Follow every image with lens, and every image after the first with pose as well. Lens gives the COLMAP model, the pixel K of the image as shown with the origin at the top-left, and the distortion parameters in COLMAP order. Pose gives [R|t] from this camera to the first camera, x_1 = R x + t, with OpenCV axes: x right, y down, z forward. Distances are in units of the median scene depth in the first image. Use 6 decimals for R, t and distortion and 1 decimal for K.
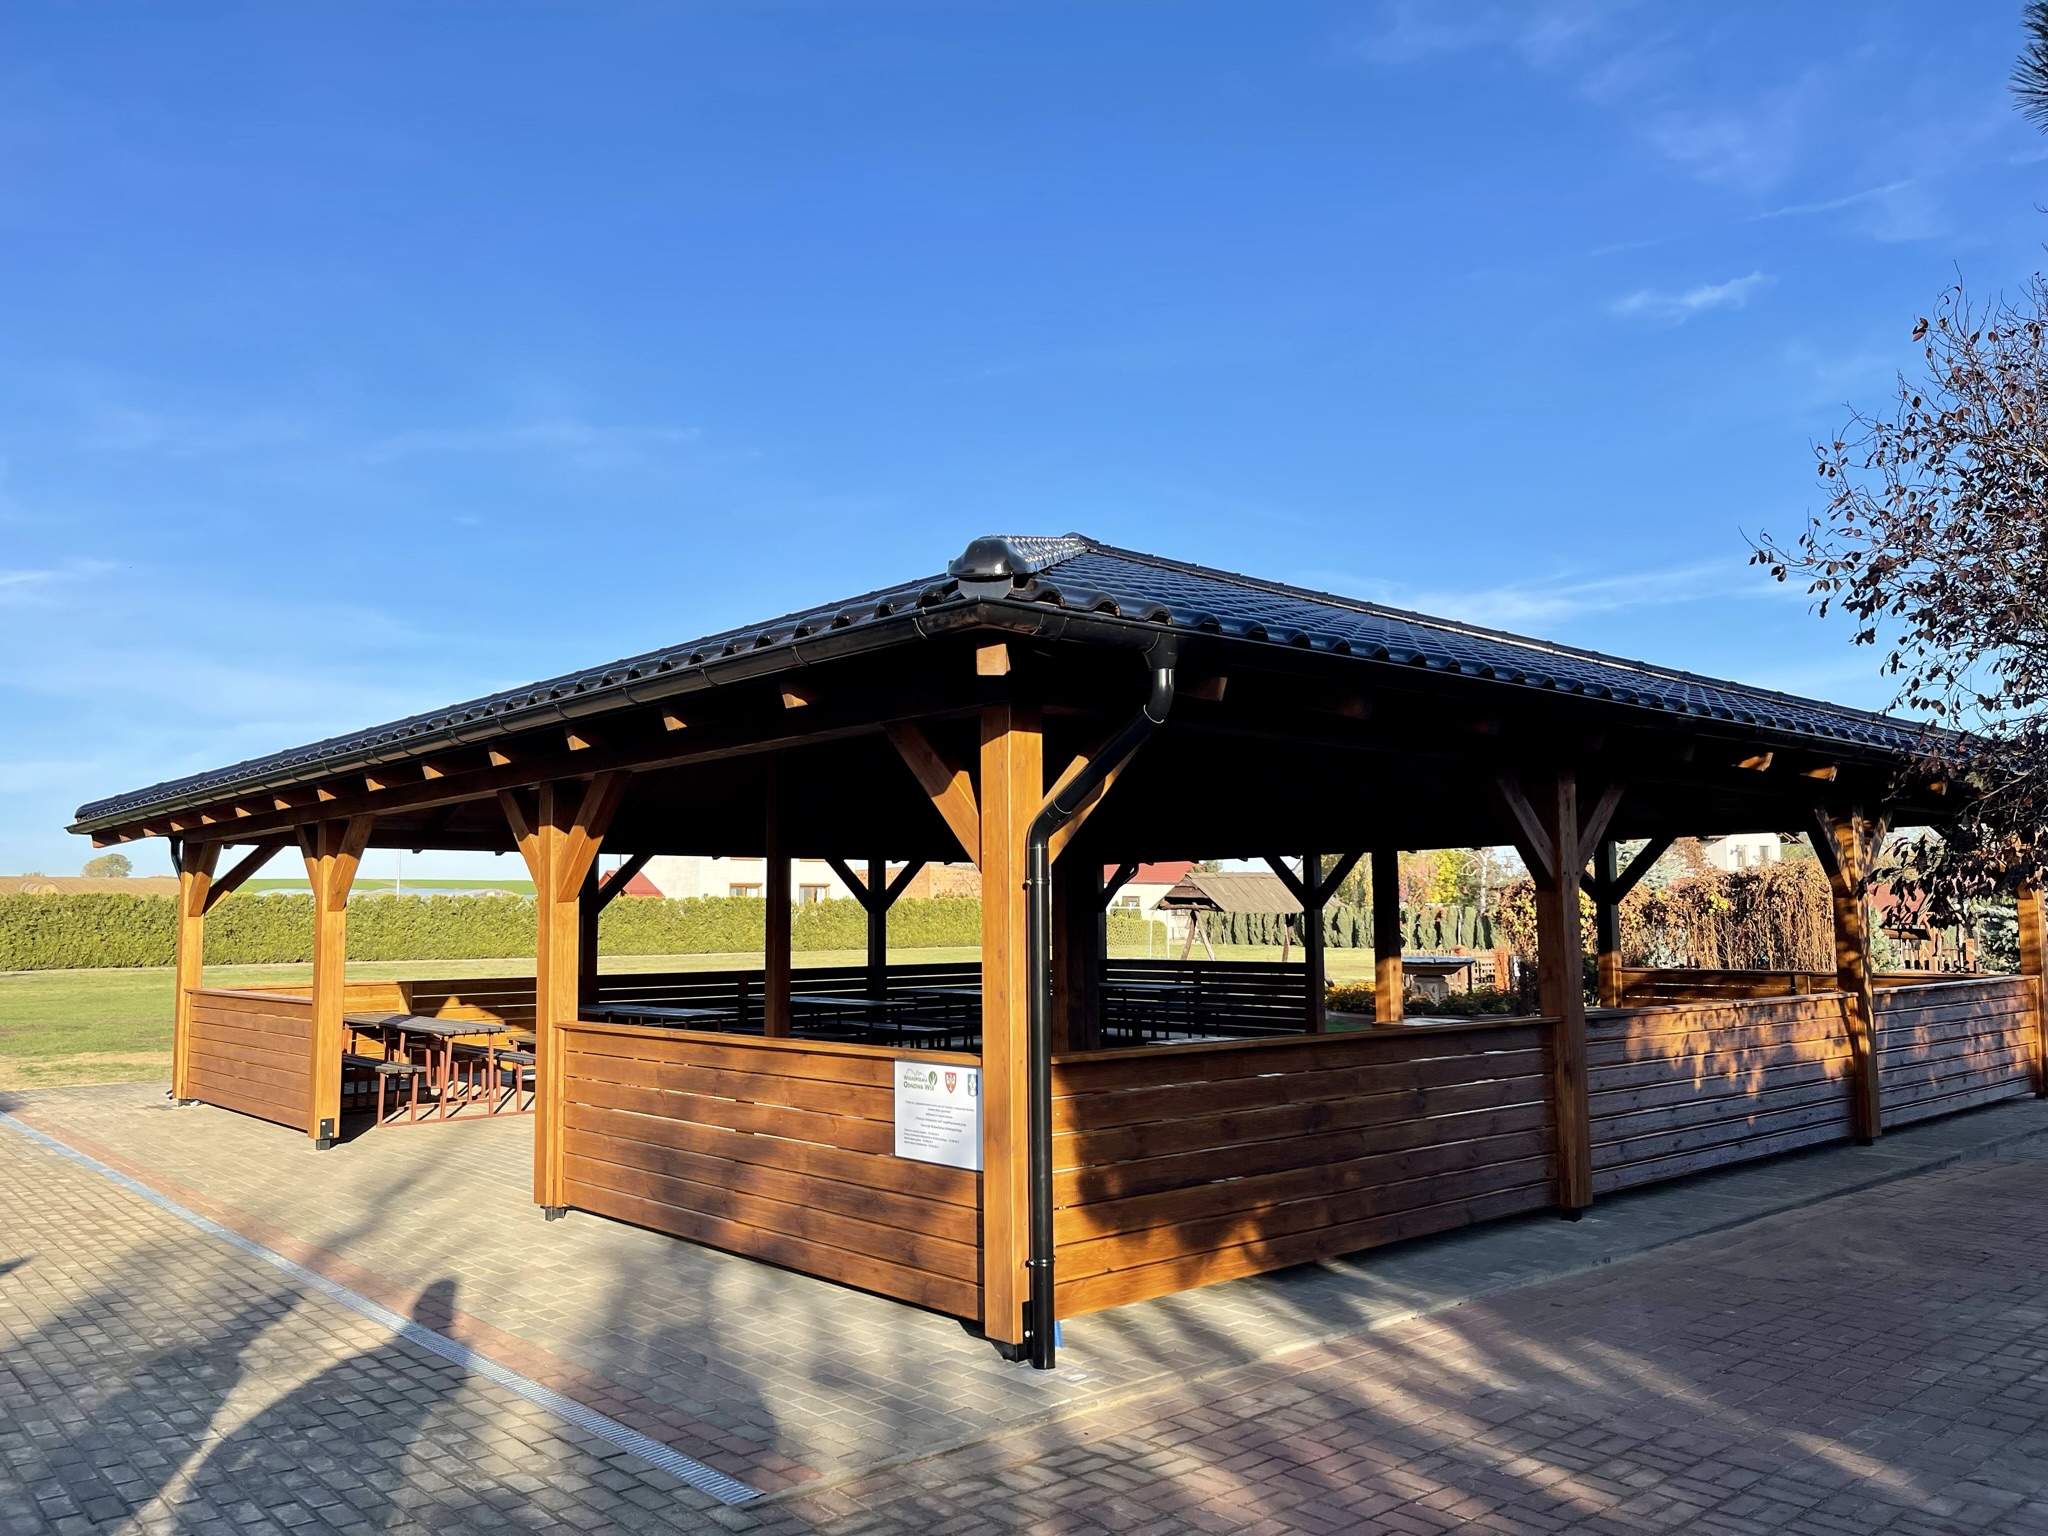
lens RADIAL K [[1562.9, 0, 1064.9], [0, 1562.9, 739.3], [0, 0, 1]] dist [0.039537, -0.052883]
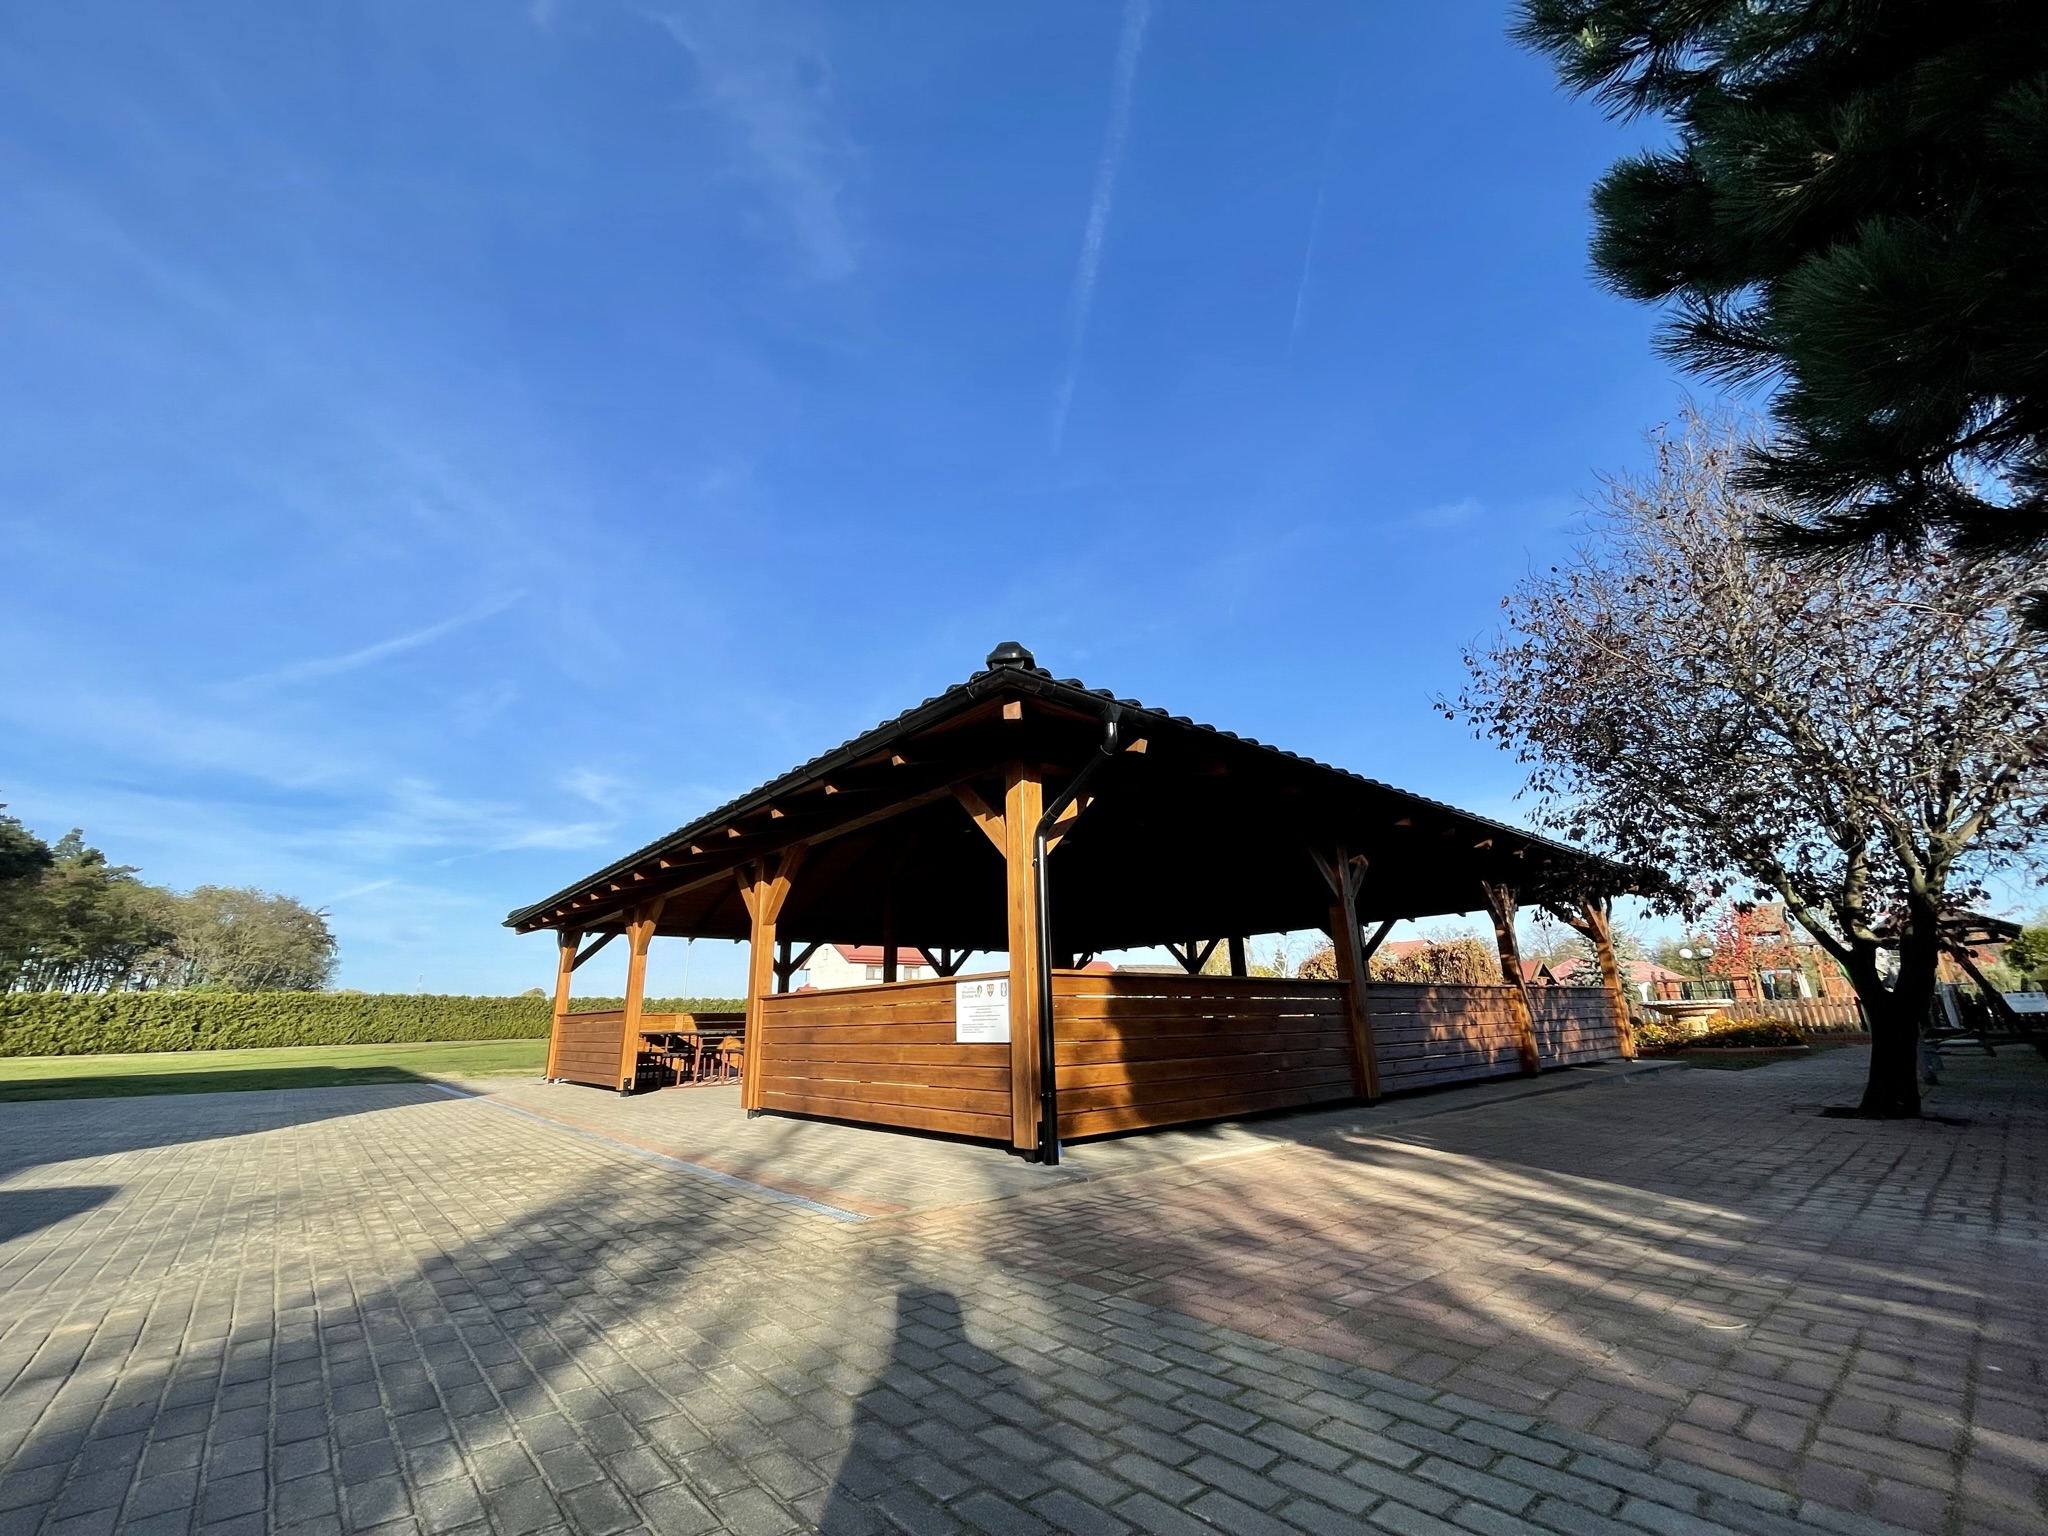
lens RADIAL K [[829.5, 0, 1027.3], [0, 829.5, 746.7], [0, 0, 1]] dist [-0.009891, 0.002652]
pose [[0.999495, -0.024186, -0.020587, -0.007357], [0.019452, 0.978526, -0.205206, 0.107442], [0.025108, 0.204702, 0.978502, 0.070304]]
